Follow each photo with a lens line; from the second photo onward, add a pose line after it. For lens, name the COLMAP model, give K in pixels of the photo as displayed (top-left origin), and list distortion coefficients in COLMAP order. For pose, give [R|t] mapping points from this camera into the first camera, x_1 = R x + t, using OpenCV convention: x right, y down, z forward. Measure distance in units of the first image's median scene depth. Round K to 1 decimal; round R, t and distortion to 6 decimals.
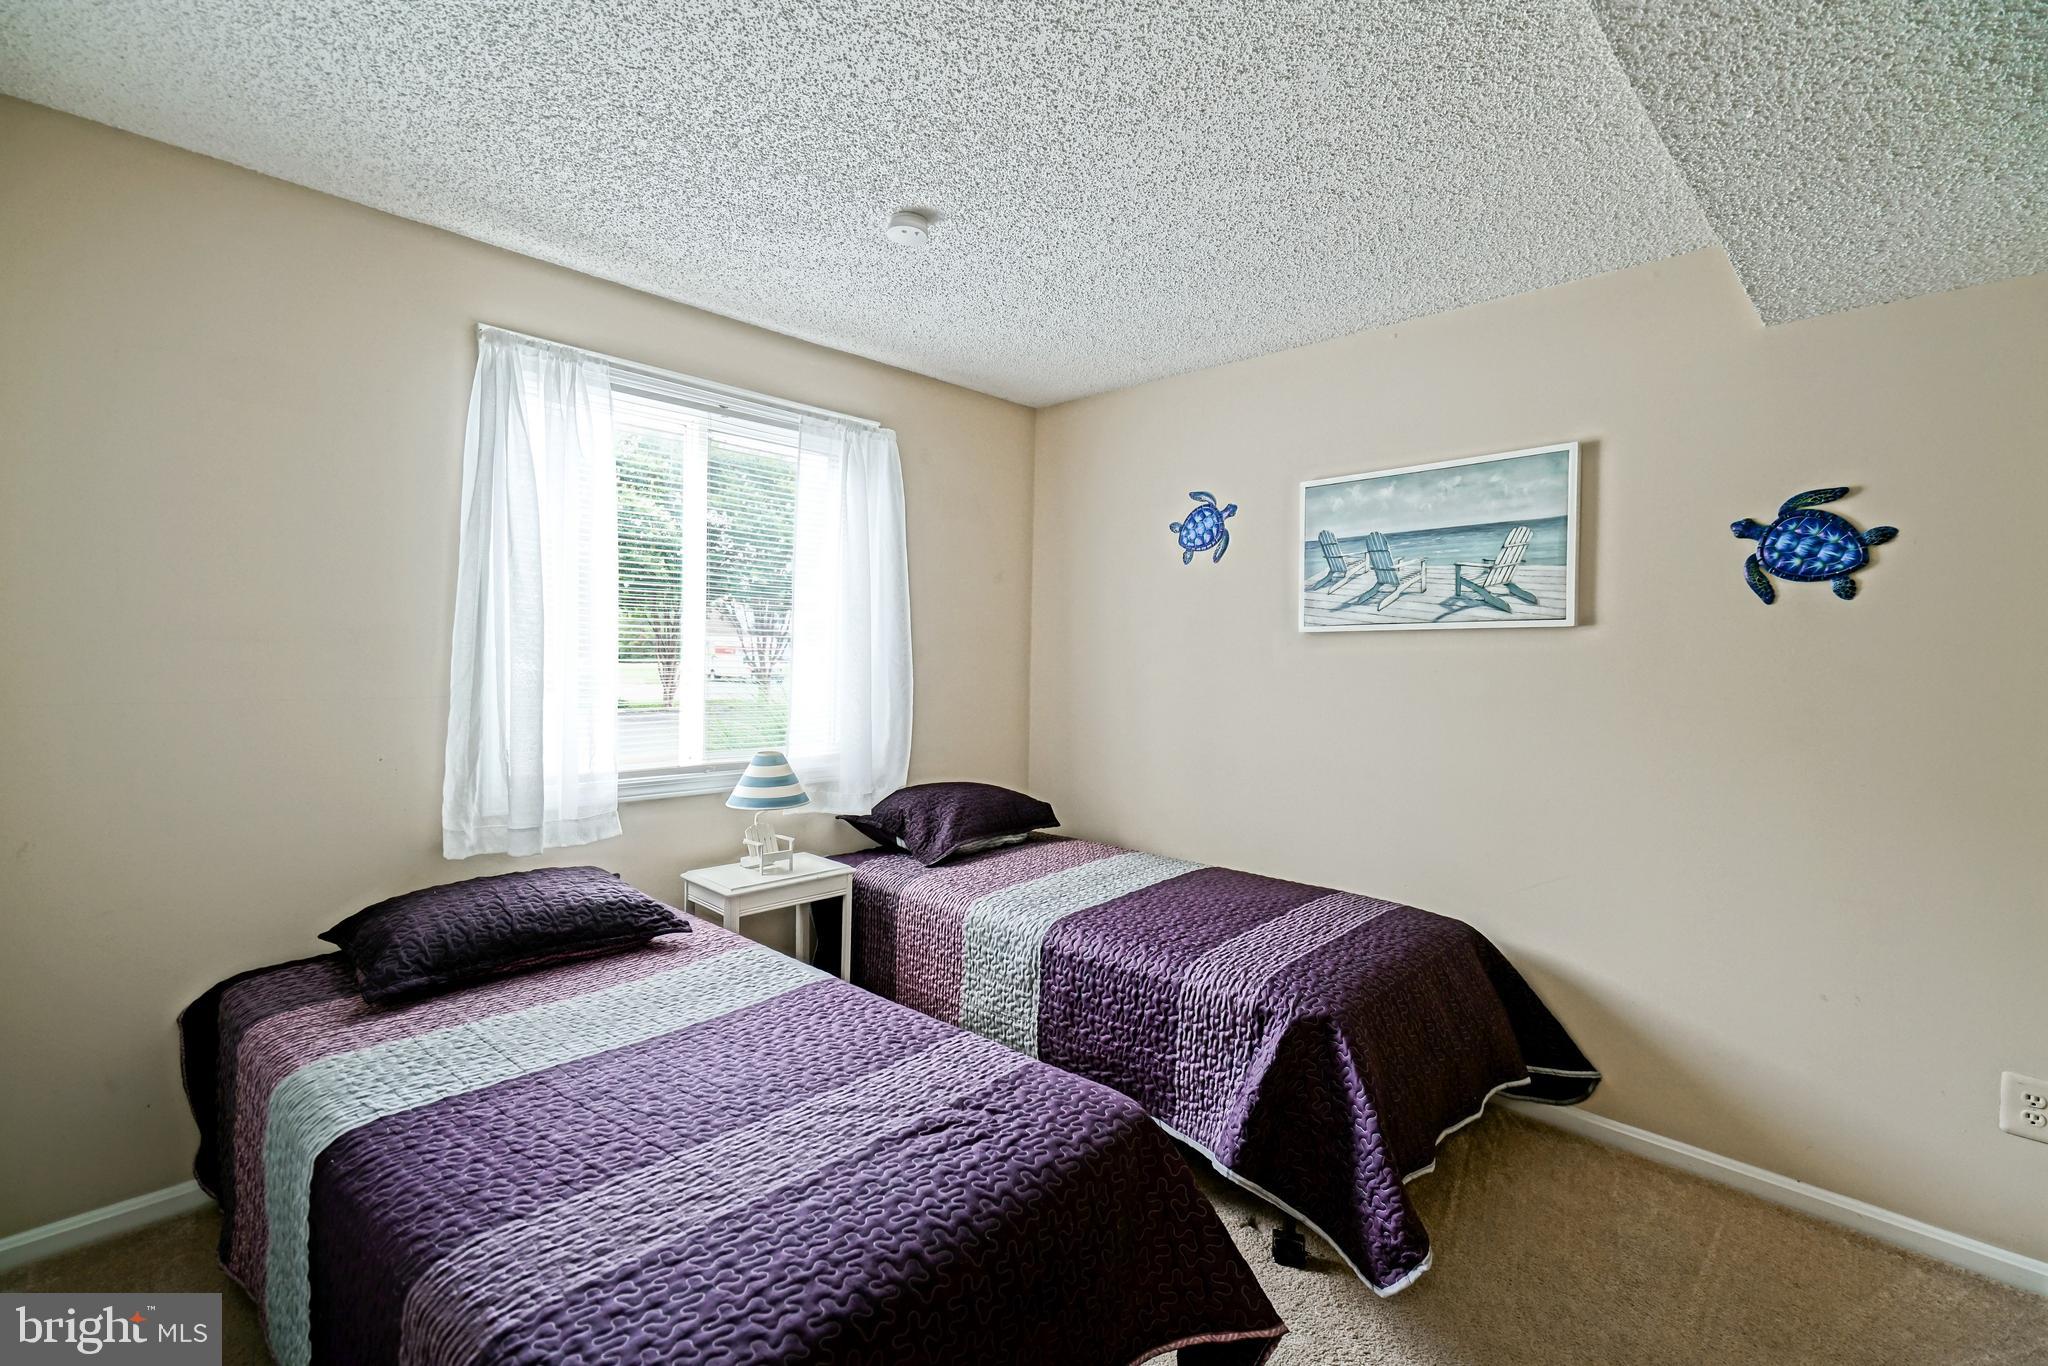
lens RADIAL K [[912.2, 0, 1020.0], [0, 912.2, 685.6], [0, 0, 1]] dist [0.043526, -0.003762]
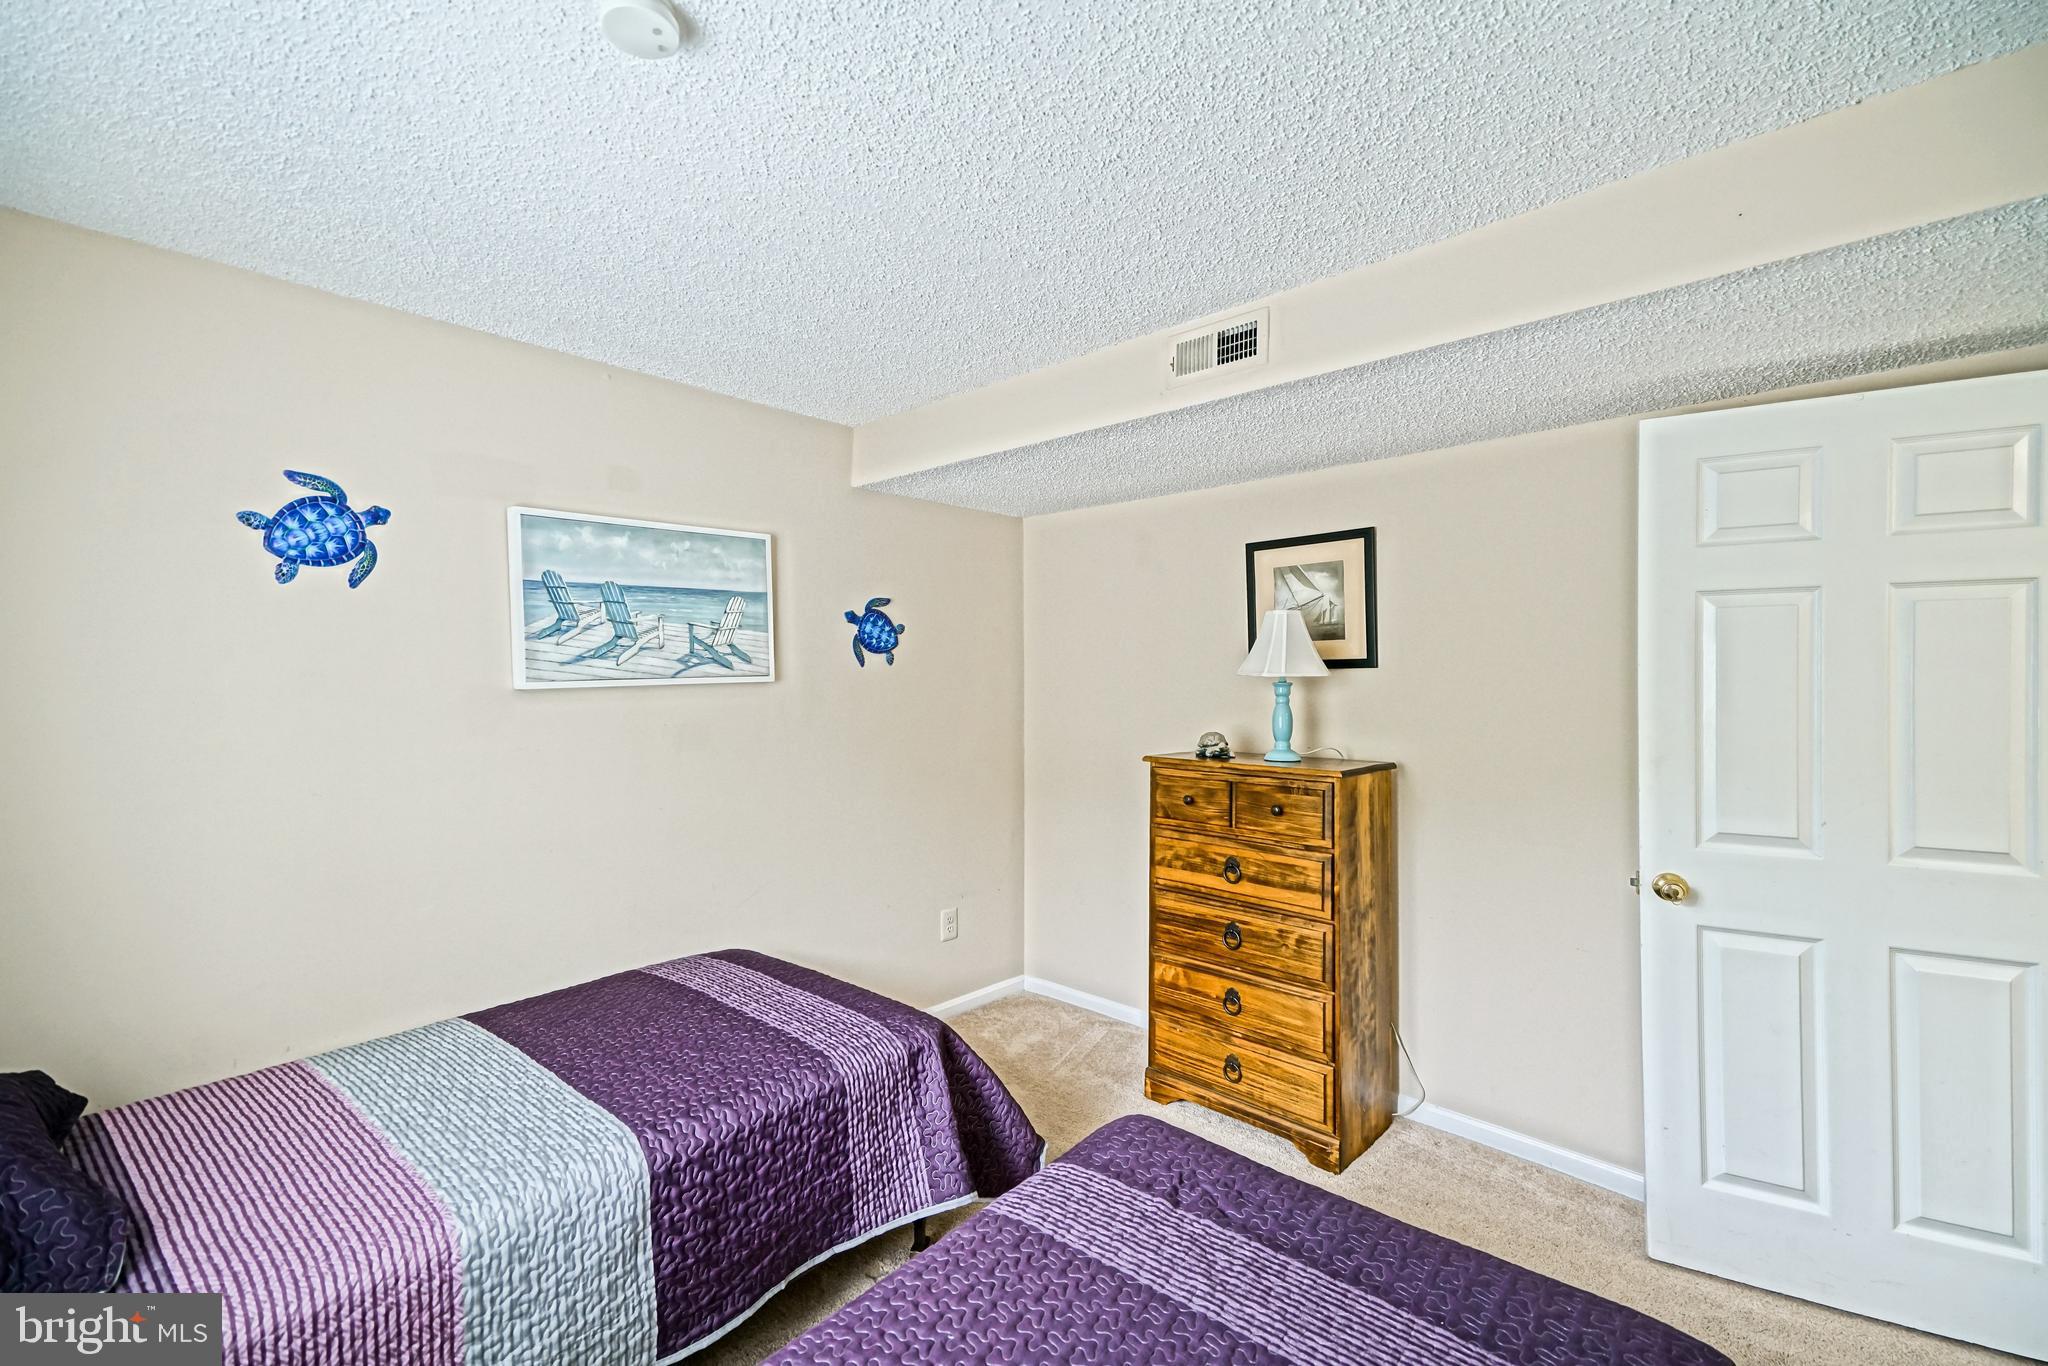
lens RADIAL K [[912.2, 0, 1017.0], [0, 912.2, 670.2], [0, 0, 1]] dist [0.043526, -0.003762]
pose [[-0.036190, -0.021332, 0.999117, -0.604274], [0.034984, 0.999132, 0.022600, -0.088803], [-0.998732, 0.035771, -0.035412, 0.662779]]
